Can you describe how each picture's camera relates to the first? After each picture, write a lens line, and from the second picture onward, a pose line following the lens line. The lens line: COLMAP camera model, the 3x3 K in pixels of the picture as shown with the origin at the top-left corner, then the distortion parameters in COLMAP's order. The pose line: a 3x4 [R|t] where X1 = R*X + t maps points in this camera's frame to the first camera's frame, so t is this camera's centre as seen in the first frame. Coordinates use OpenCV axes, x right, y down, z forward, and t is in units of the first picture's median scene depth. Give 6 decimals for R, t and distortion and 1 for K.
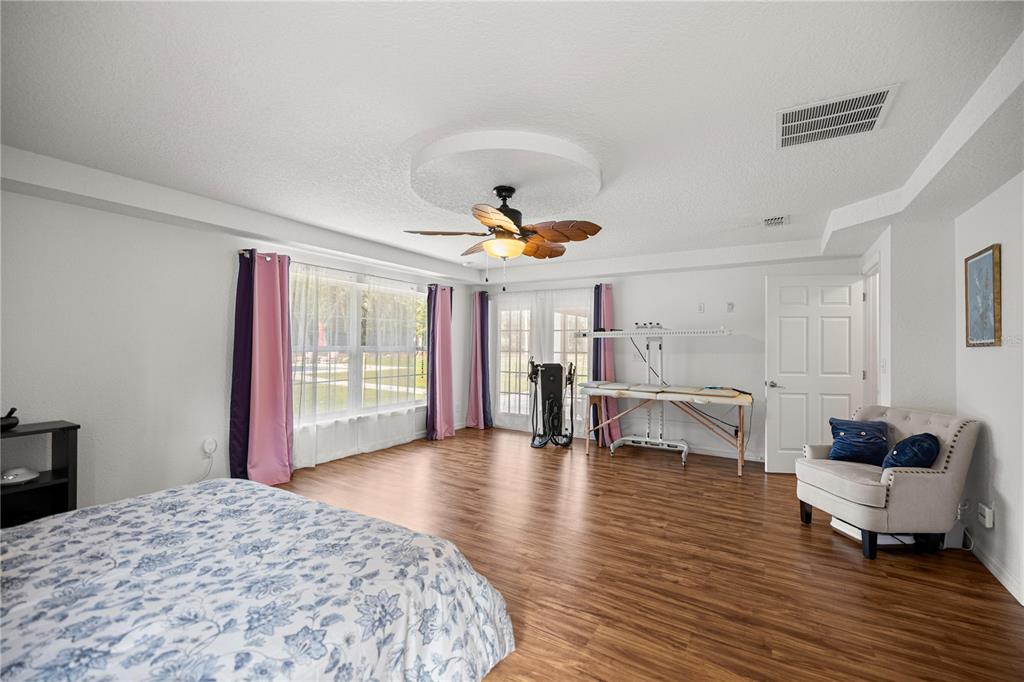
lens RADIAL K [[431.0, 0, 512.0], [0, 431.0, 341.0], [0, 0, 1]] dist [0.001449, 0.000297]
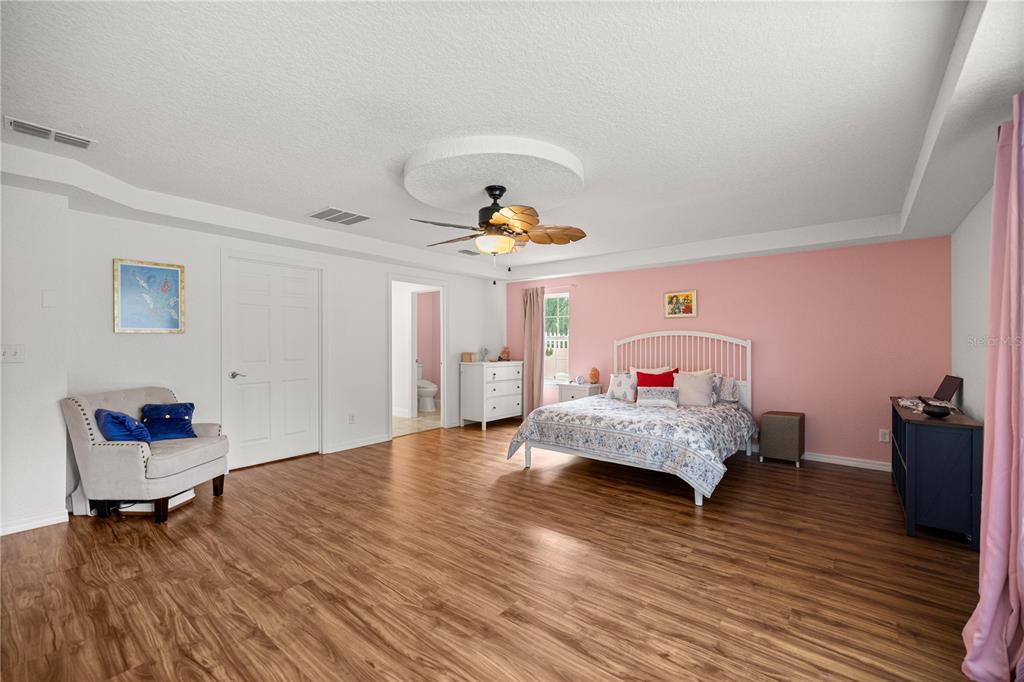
lens RADIAL K [[431.0, 0, 512.0], [0, 431.0, 341.0], [0, 0, 1]] dist [0.001449, 0.000297]
pose [[-0.990840, -0.011532, 0.134545, -0.203222], [-0.013409, 0.999825, -0.013052, 0.039126], [-0.134371, -0.014737, -0.990821, 2.032828]]
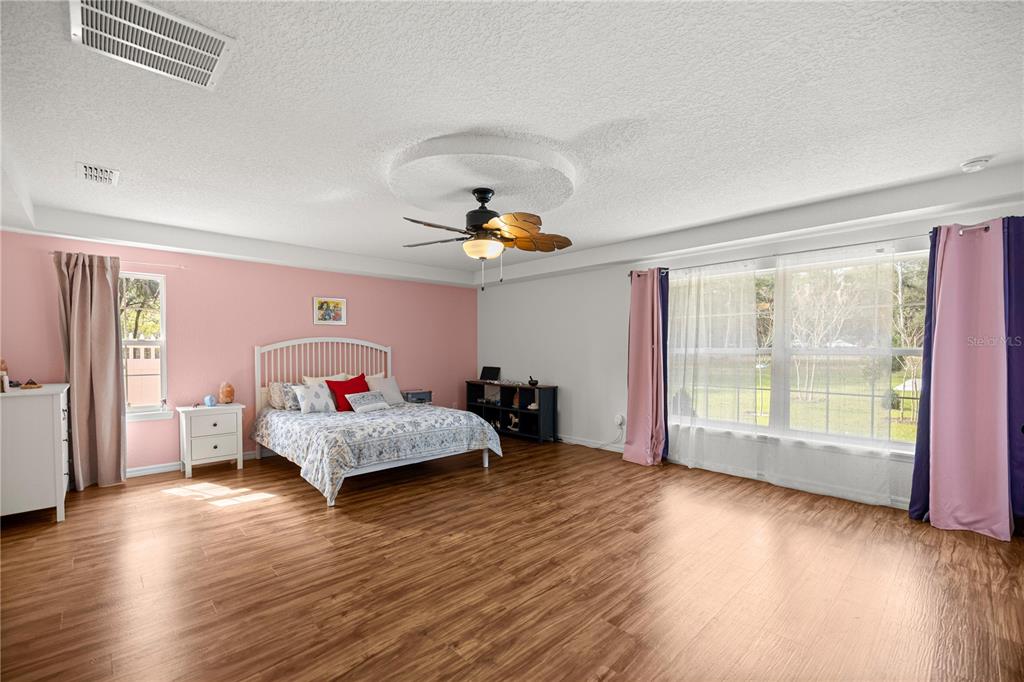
lens RADIAL K [[439.5, 0, 507.6], [0, 439.5, 349.4], [0, 0, 1]] dist [0.013029, 0.000145]
pose [[-0.260430, -0.007795, -0.965461, 0.992159], [0.005022, 0.999943, -0.009428, 0.036124], [0.965480, -0.007304, -0.260376, 1.332132]]
